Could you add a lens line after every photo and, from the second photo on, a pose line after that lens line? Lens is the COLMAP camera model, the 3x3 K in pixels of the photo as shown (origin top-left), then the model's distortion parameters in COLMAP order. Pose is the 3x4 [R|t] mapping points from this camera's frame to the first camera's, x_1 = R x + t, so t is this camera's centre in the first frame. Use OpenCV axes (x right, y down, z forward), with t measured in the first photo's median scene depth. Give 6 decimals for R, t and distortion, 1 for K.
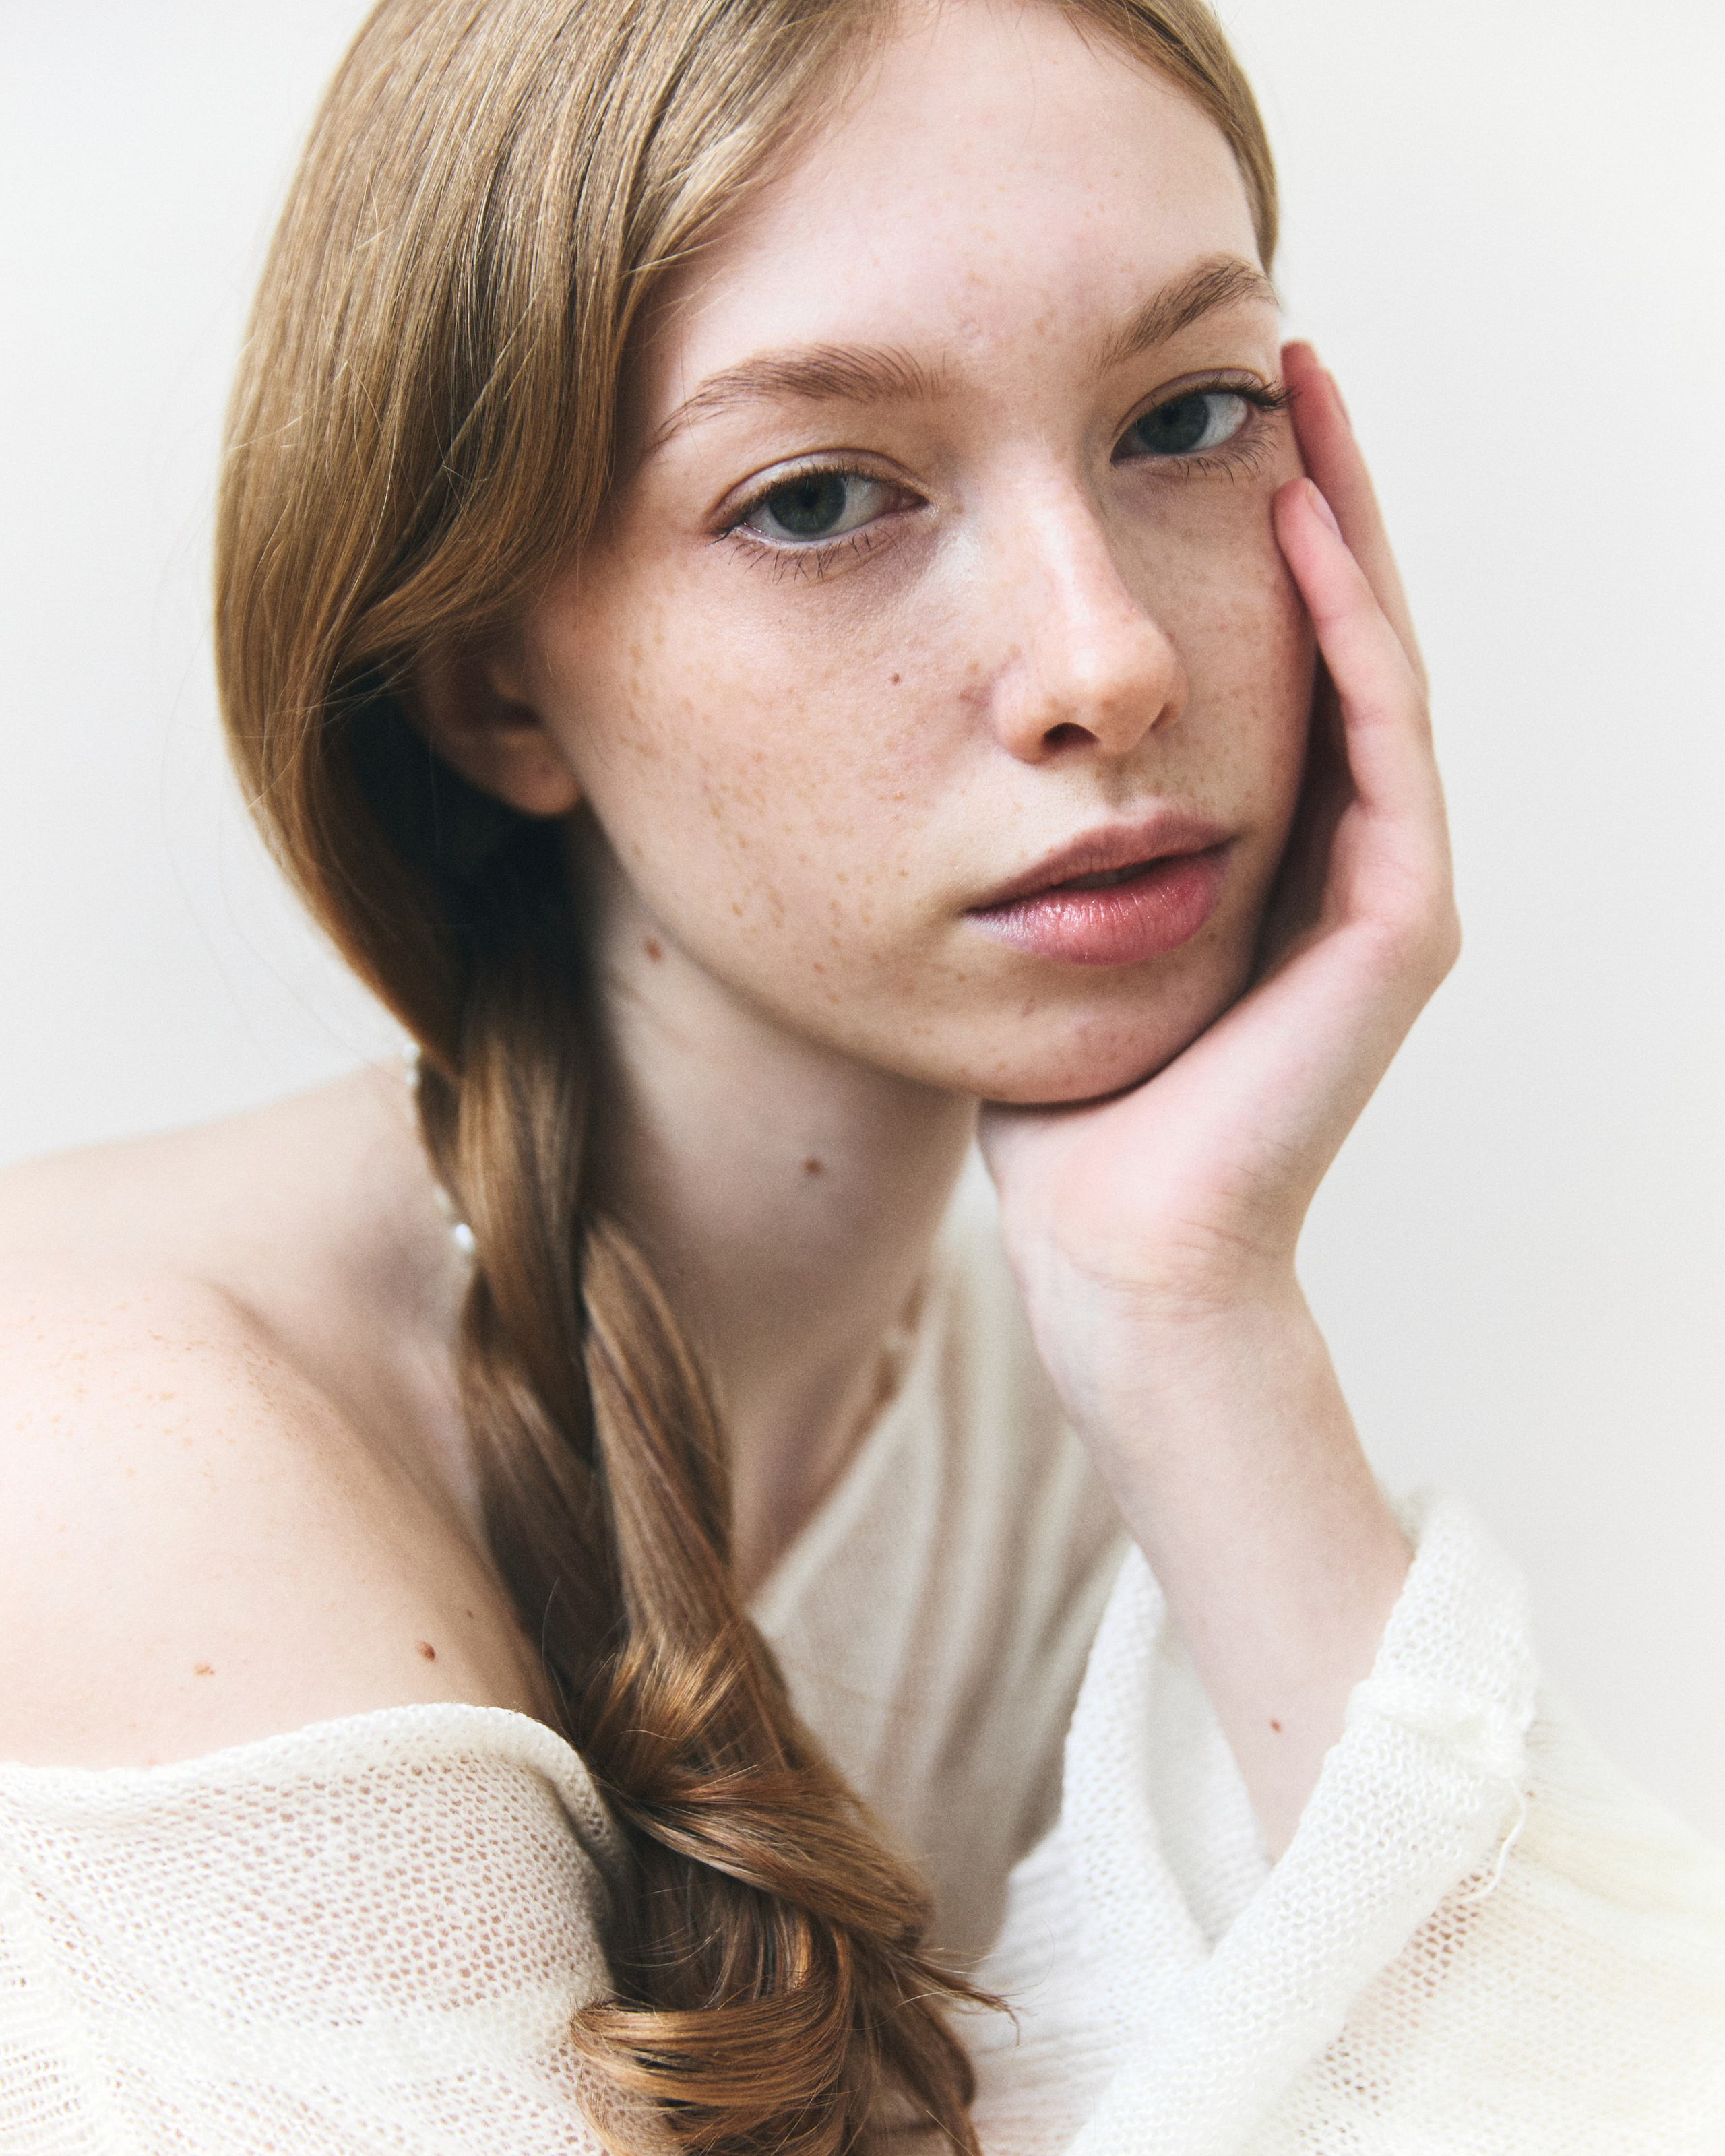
lens RADIAL K [[4325.4, 0, 814.9], [0, 4325.4, 1159.4], [0, 0, 1]] dist [0.032481, 0.000000]
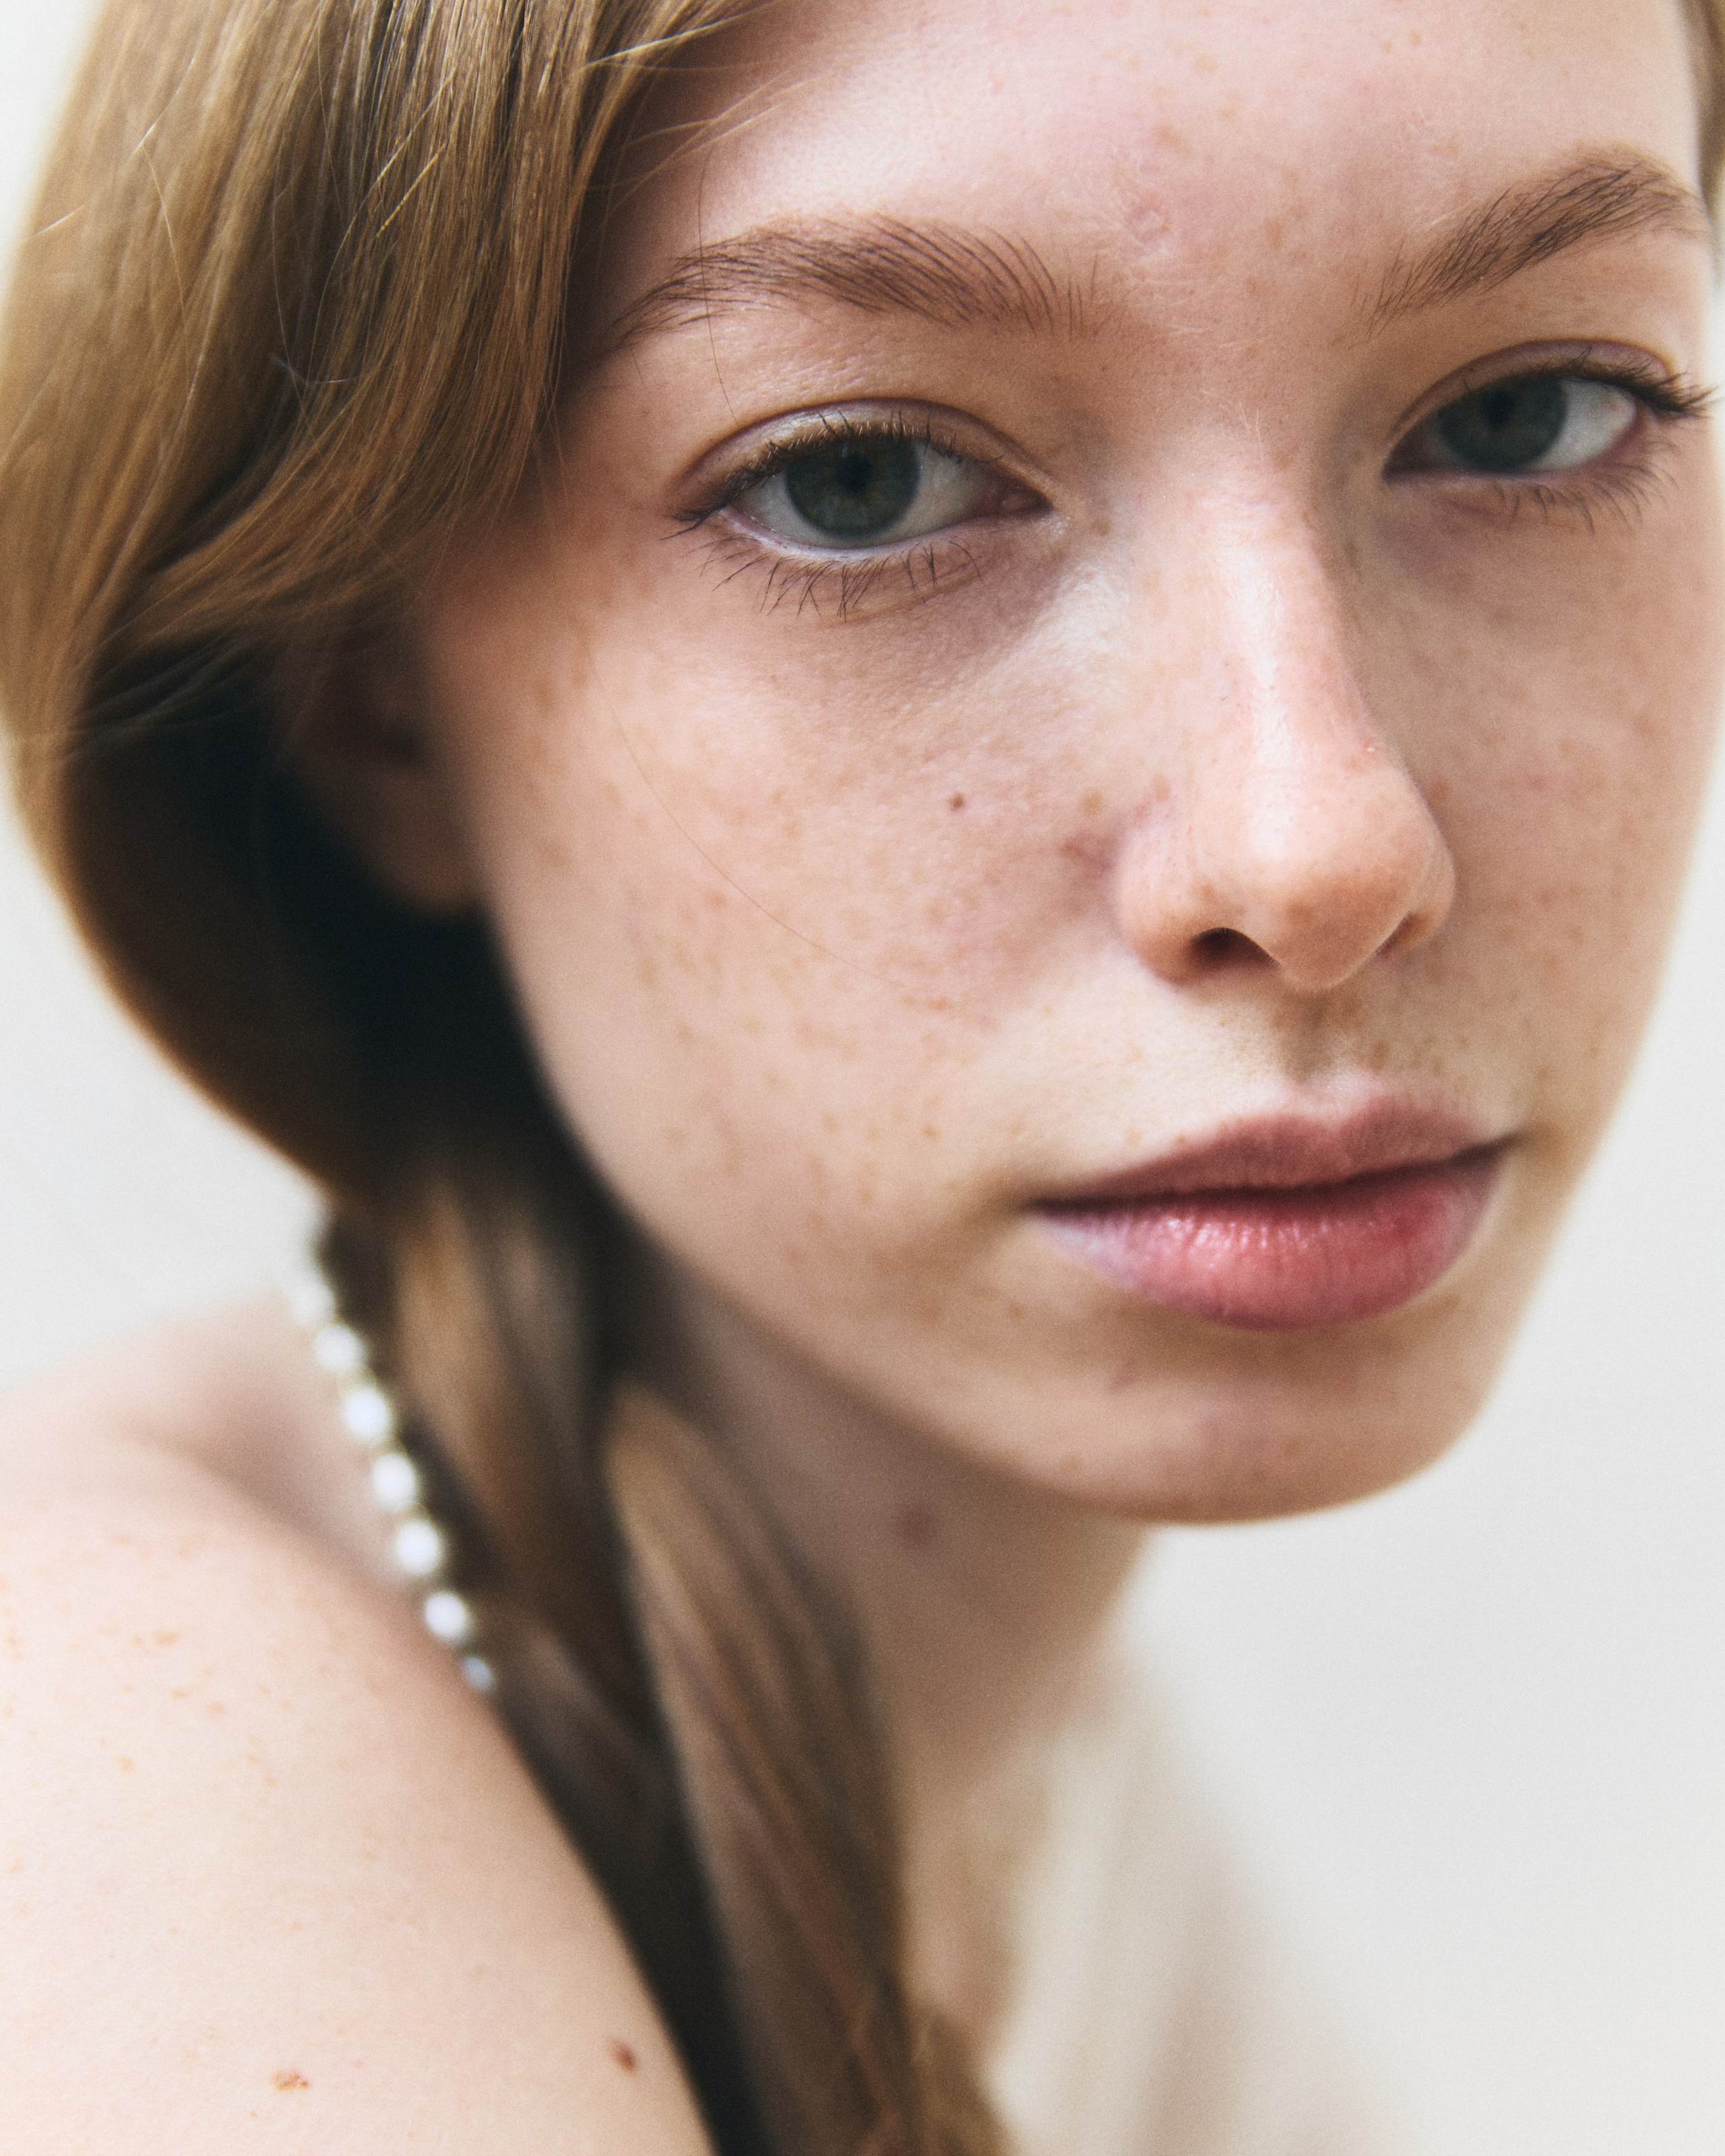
lens RADIAL K [[4402.5, 0, 808.9], [0, 4402.5, 1102.8], [0, 0, 1]] dist [-0.098685, 0.000000]
pose [[0.986244, 0.136648, -0.093005, 0.059266], [-0.134280, 0.990449, 0.031293, -0.086937], [0.096393, -0.018374, 0.995174, 0.410859]]
